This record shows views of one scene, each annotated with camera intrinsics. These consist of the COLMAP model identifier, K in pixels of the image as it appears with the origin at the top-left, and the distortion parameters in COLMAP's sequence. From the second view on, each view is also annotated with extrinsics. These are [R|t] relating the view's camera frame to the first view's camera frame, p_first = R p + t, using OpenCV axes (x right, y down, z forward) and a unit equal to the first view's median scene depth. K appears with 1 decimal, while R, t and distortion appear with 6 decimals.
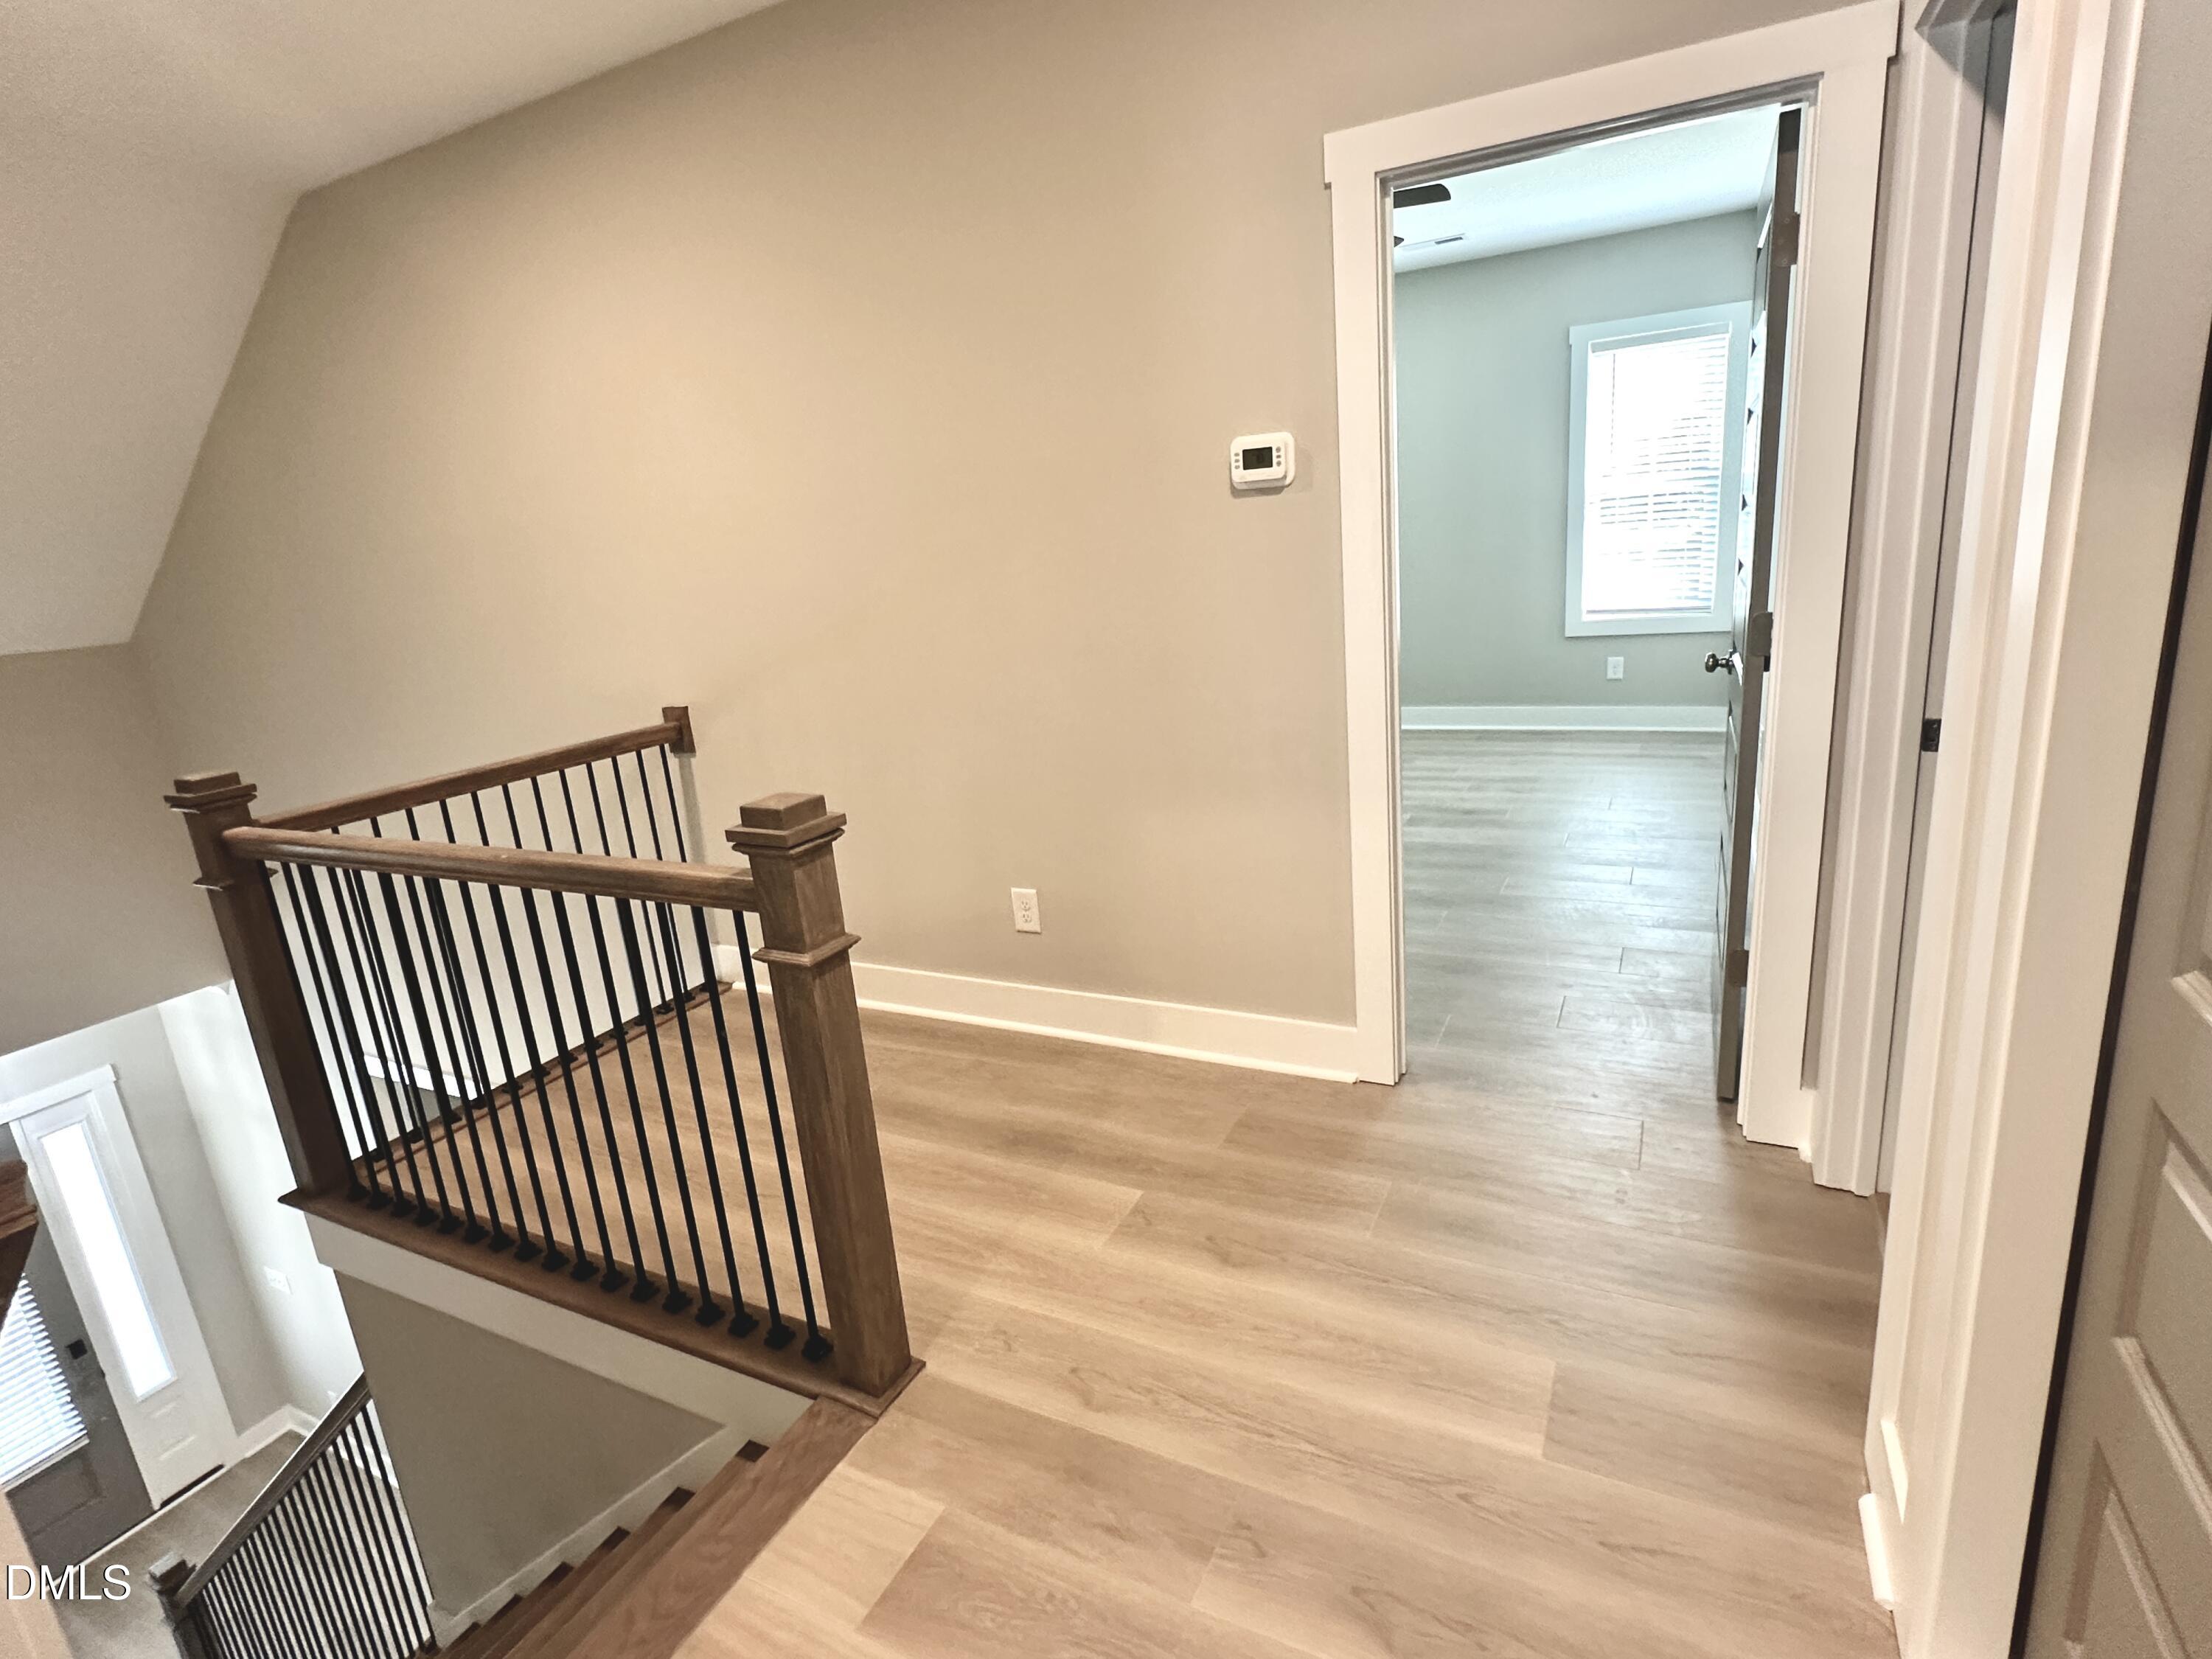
lens RADIAL K [[1129.7, 0, 1106.3], [0, 1129.7, 822.4], [0, 0, 1]] dist [0.003398, 0.000011]
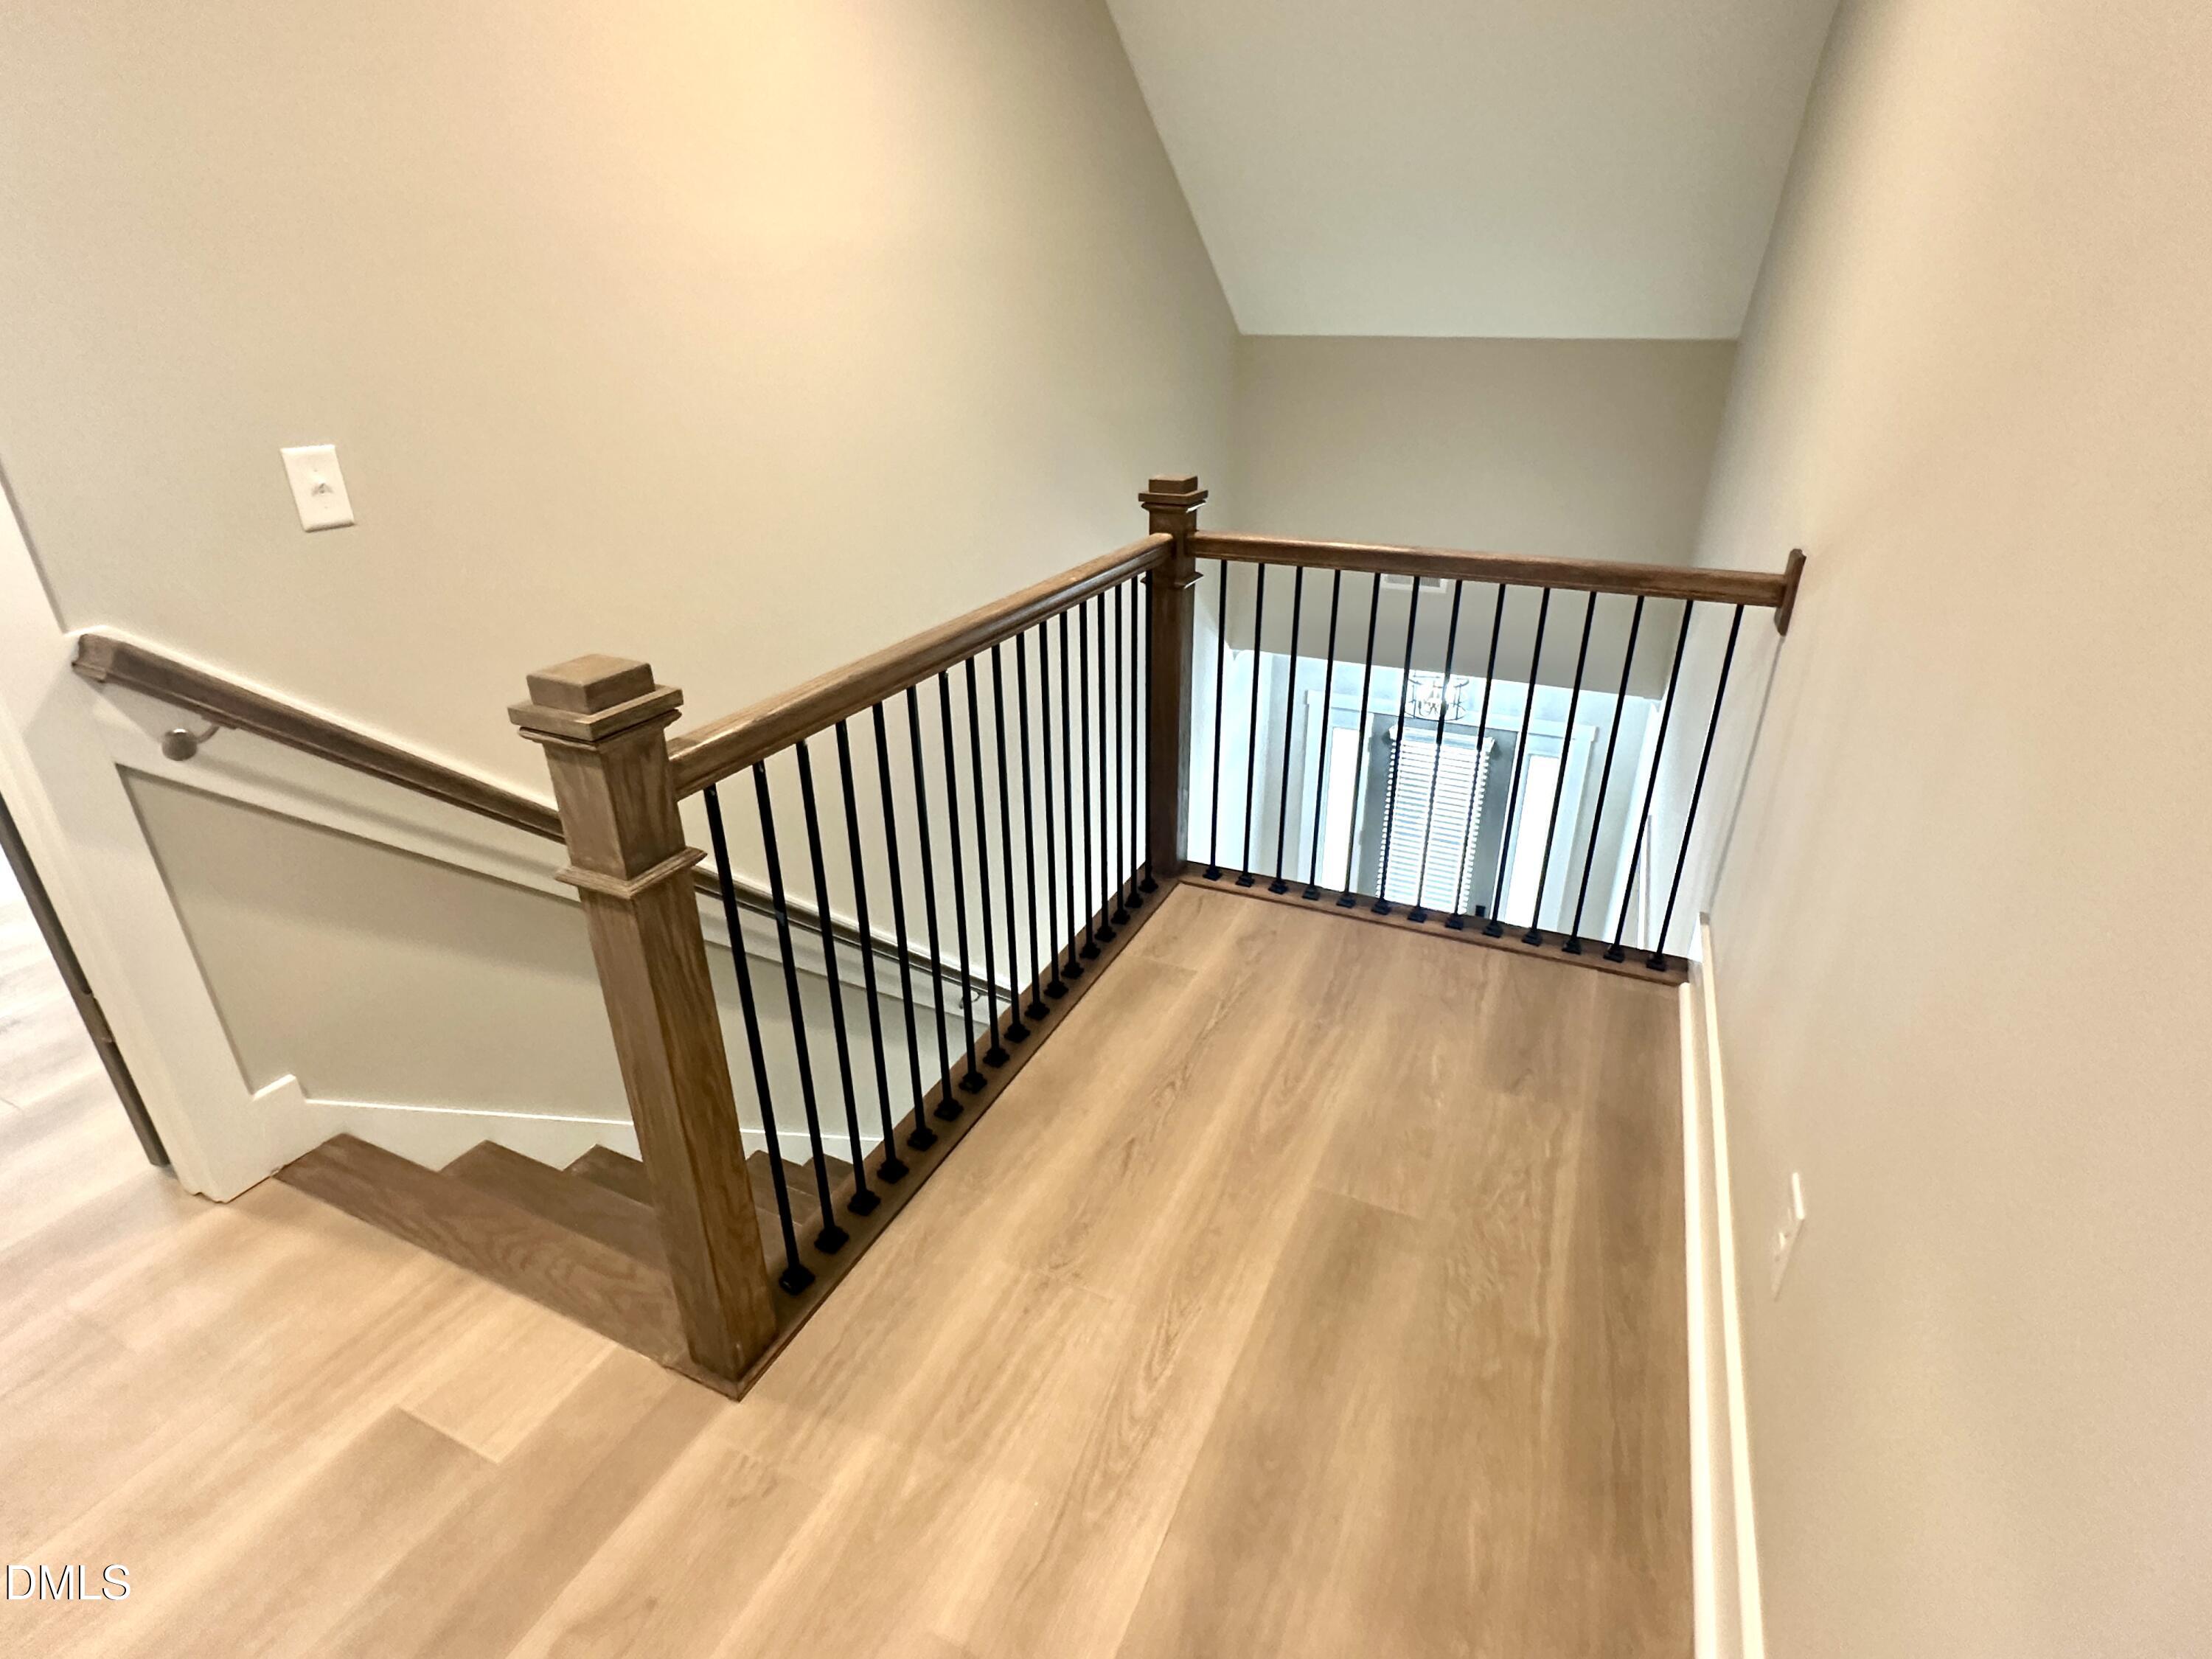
lens RADIAL K [[1129.7, 0, 1112.6], [0, 1129.7, 829.8], [0, 0, 1]] dist [0.003398, 0.000011]
pose [[0.047105, 0.499866, -0.864821, 0.331224], [-0.255631, 0.842983, 0.473320, -0.296192], [0.965626, 0.198779, 0.167490, 1.013400]]
